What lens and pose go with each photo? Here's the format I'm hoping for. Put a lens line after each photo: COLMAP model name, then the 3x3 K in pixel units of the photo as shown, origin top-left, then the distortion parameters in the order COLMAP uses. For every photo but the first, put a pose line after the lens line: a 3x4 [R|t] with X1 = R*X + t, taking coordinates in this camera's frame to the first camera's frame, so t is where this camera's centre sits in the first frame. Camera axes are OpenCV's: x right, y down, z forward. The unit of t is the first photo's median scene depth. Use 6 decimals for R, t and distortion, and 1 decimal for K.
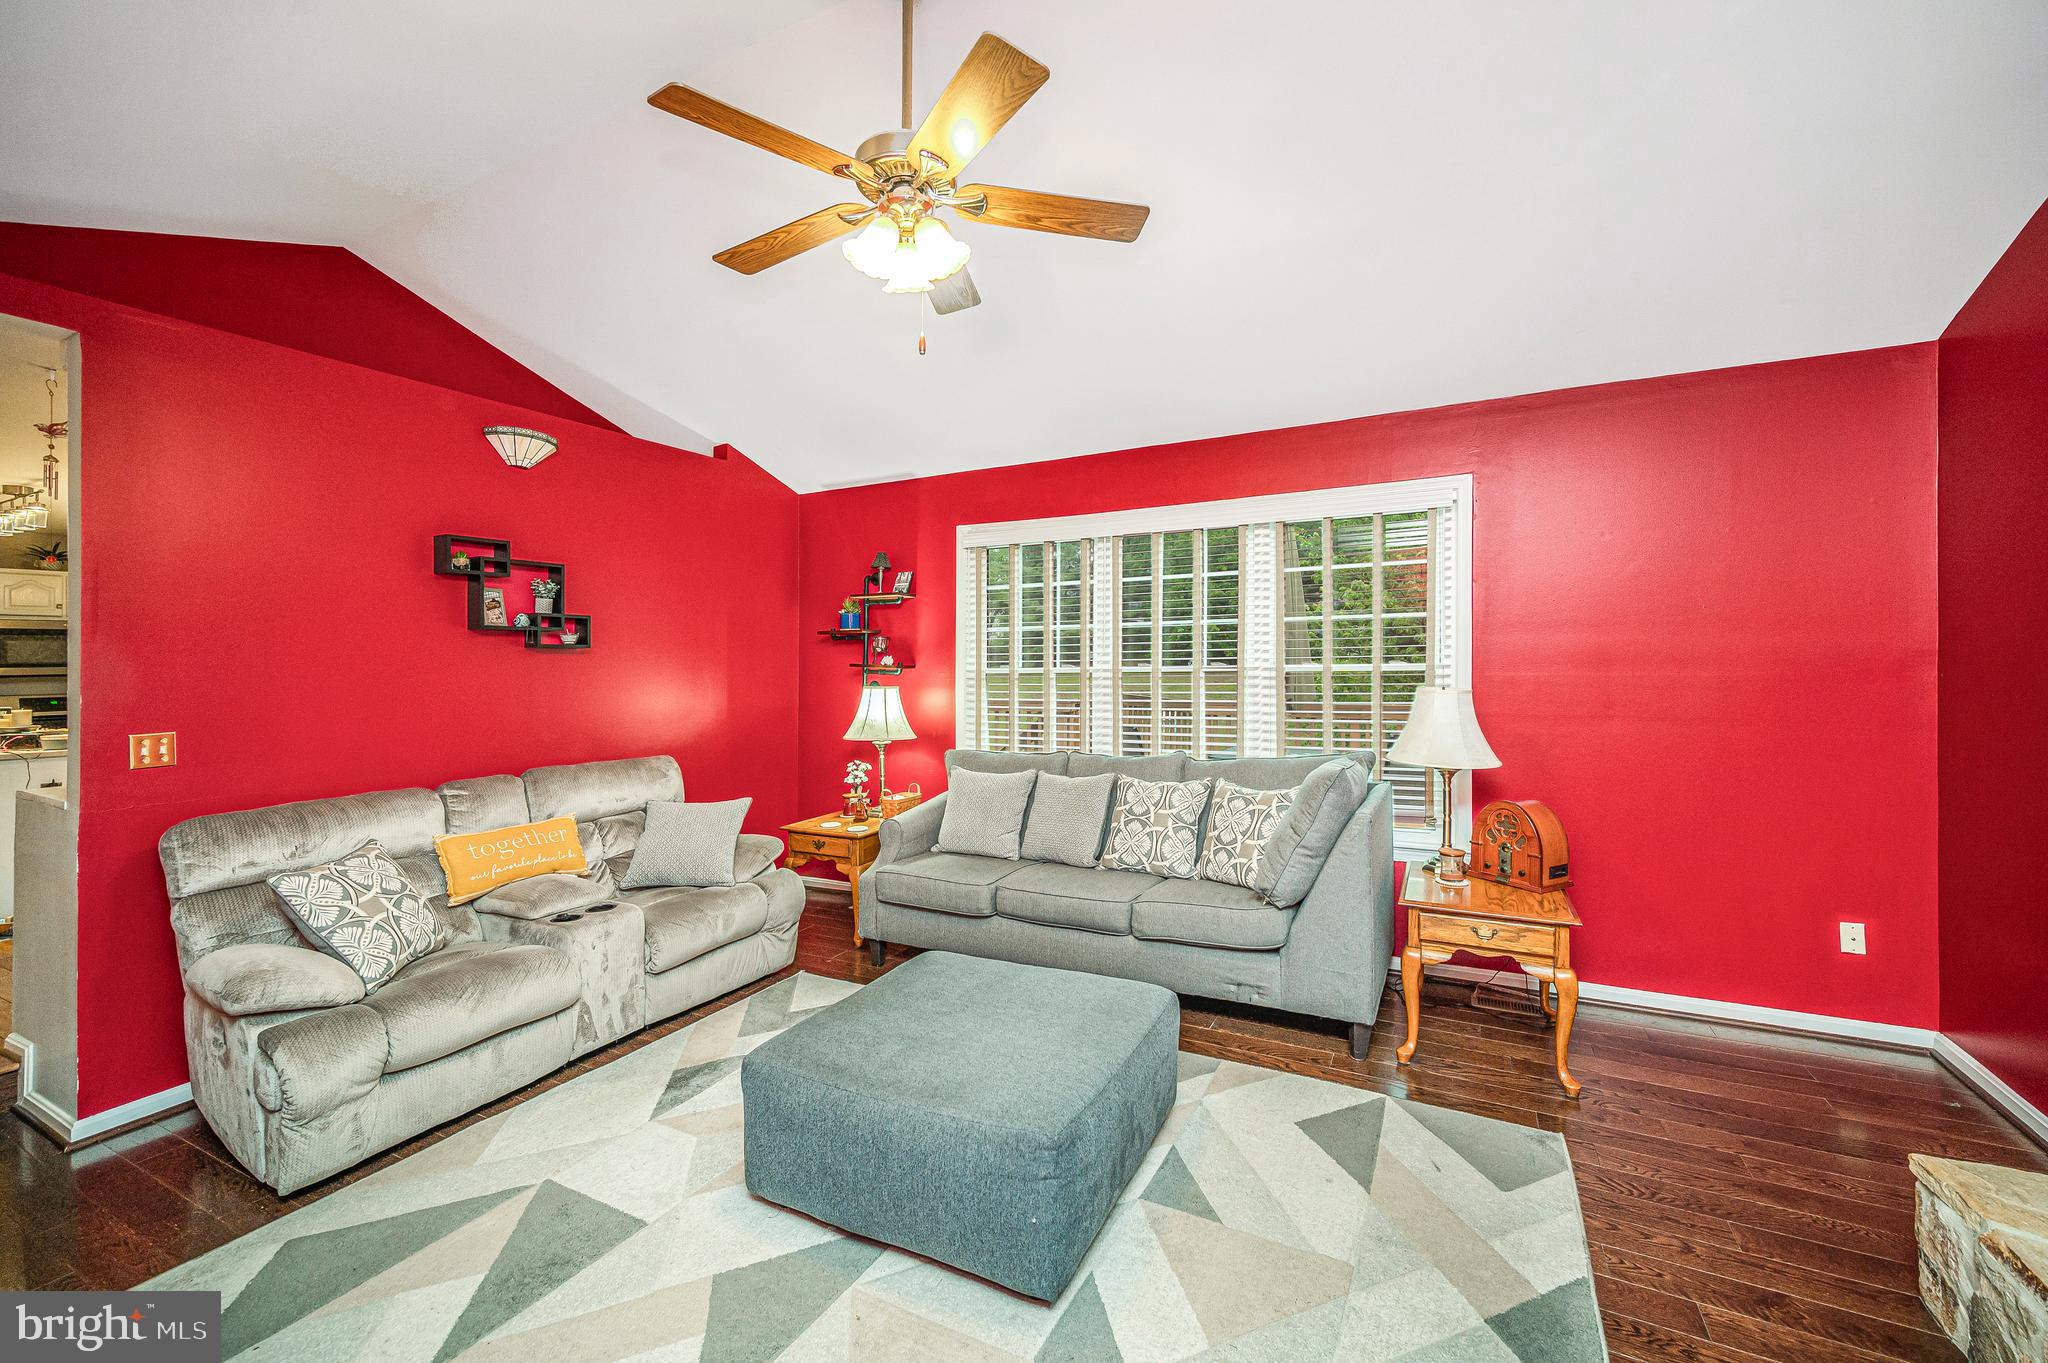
lens RADIAL K [[839.1, 0, 1024.0], [0, 839.1, 664.2], [0, 0, 1]] dist [-0.002020, -0.000685]
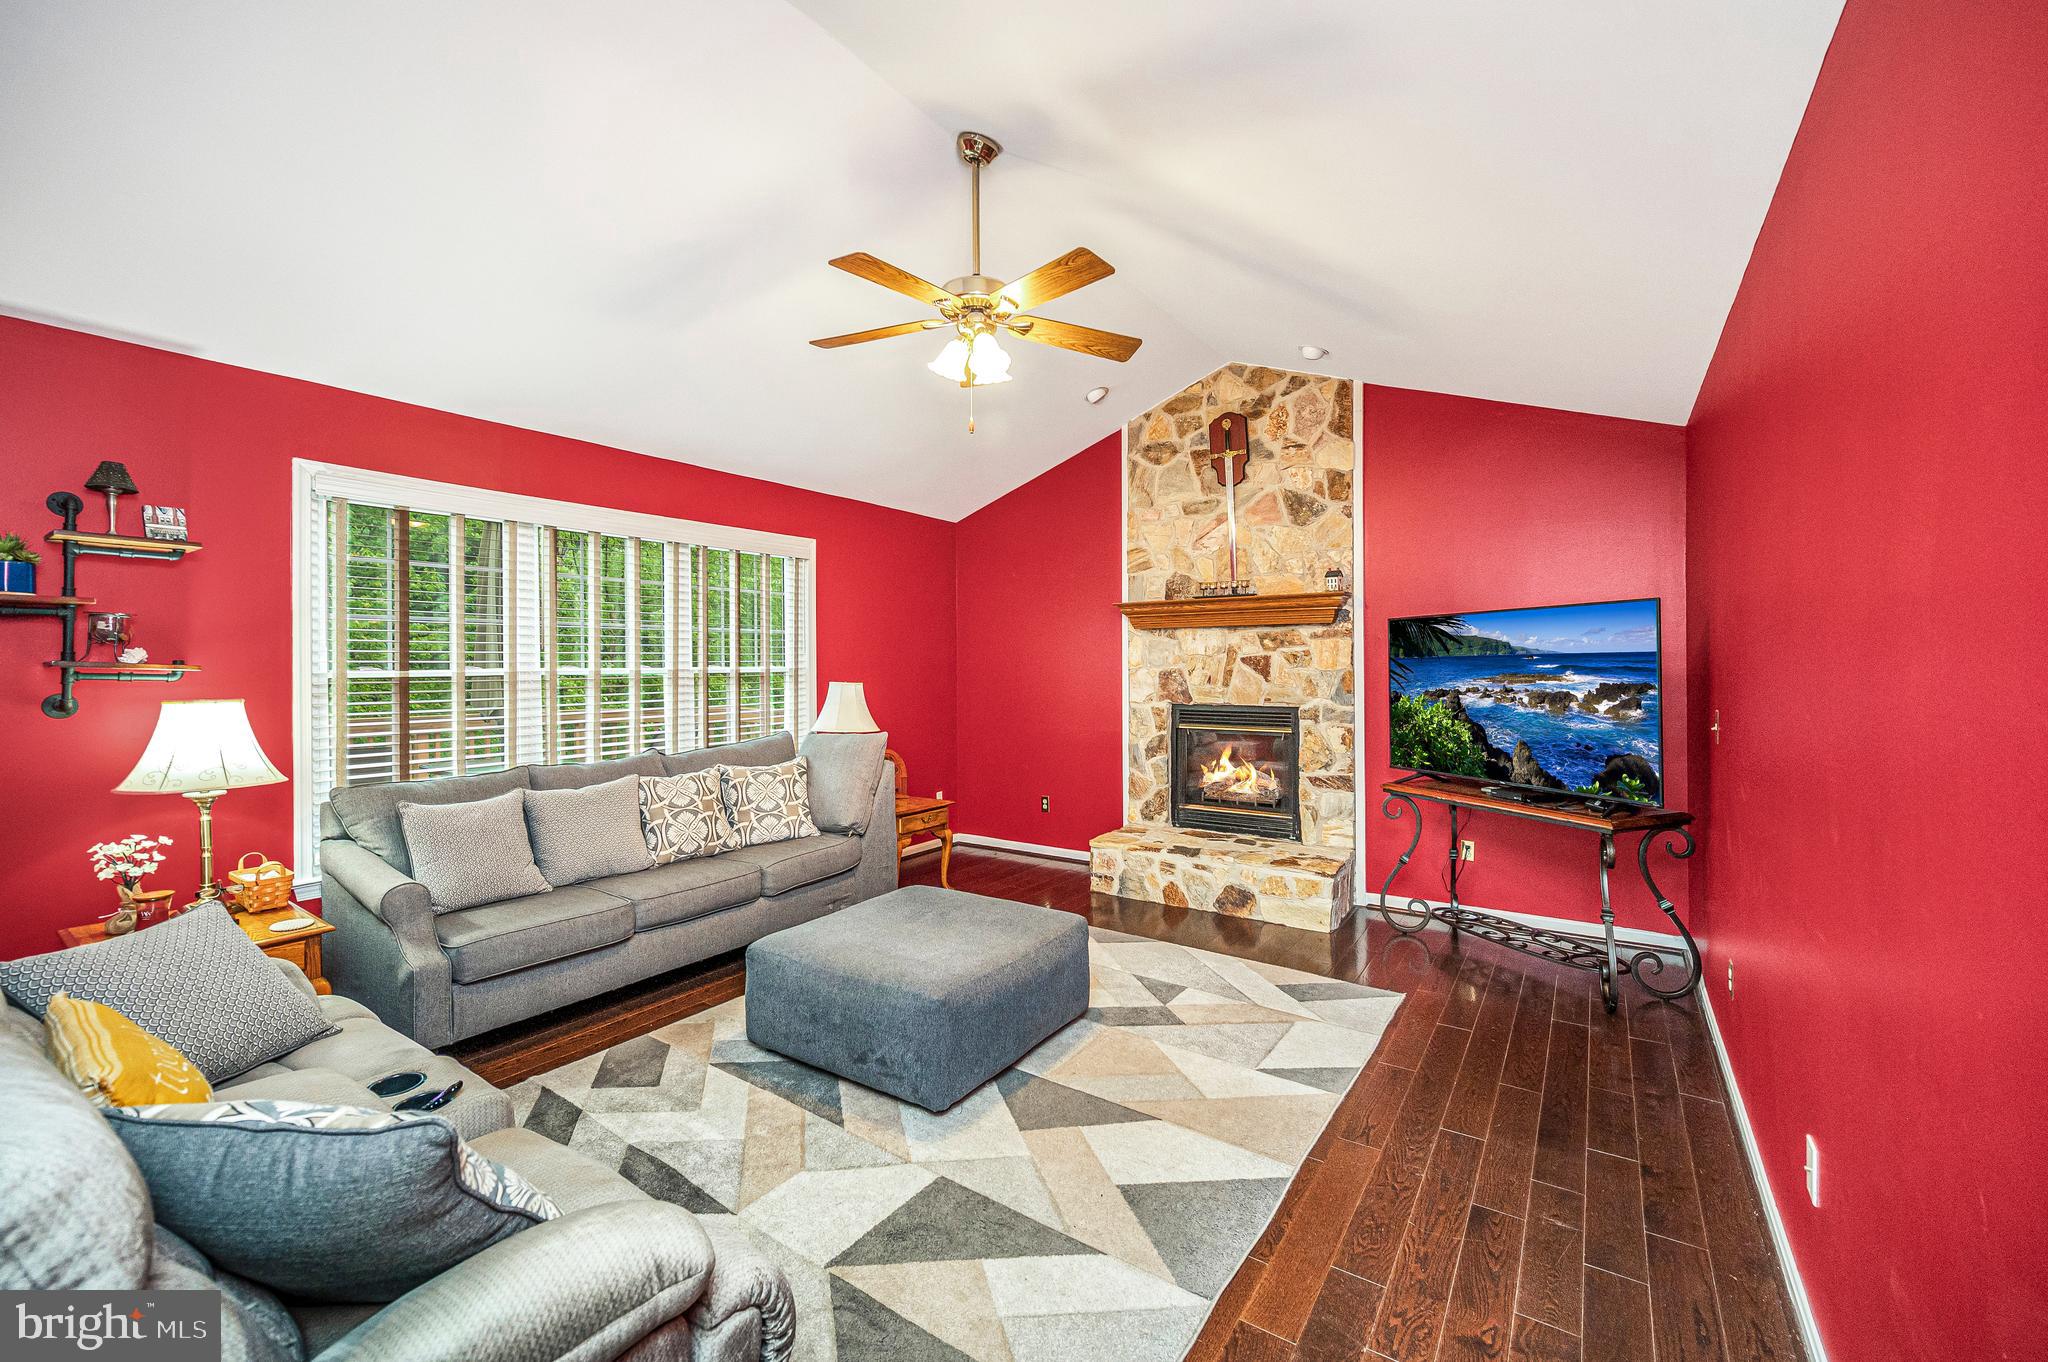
lens RADIAL K [[839.1, 0, 1020.1], [0, 839.1, 678.2], [0, 0, 1]] dist [-0.002020, -0.000685]
pose [[0.128506, -0.004997, 0.991696, -0.714968], [0.003315, 0.999984, 0.004609, 0.011028], [-0.991703, 0.002695, 0.128521, 0.361011]]
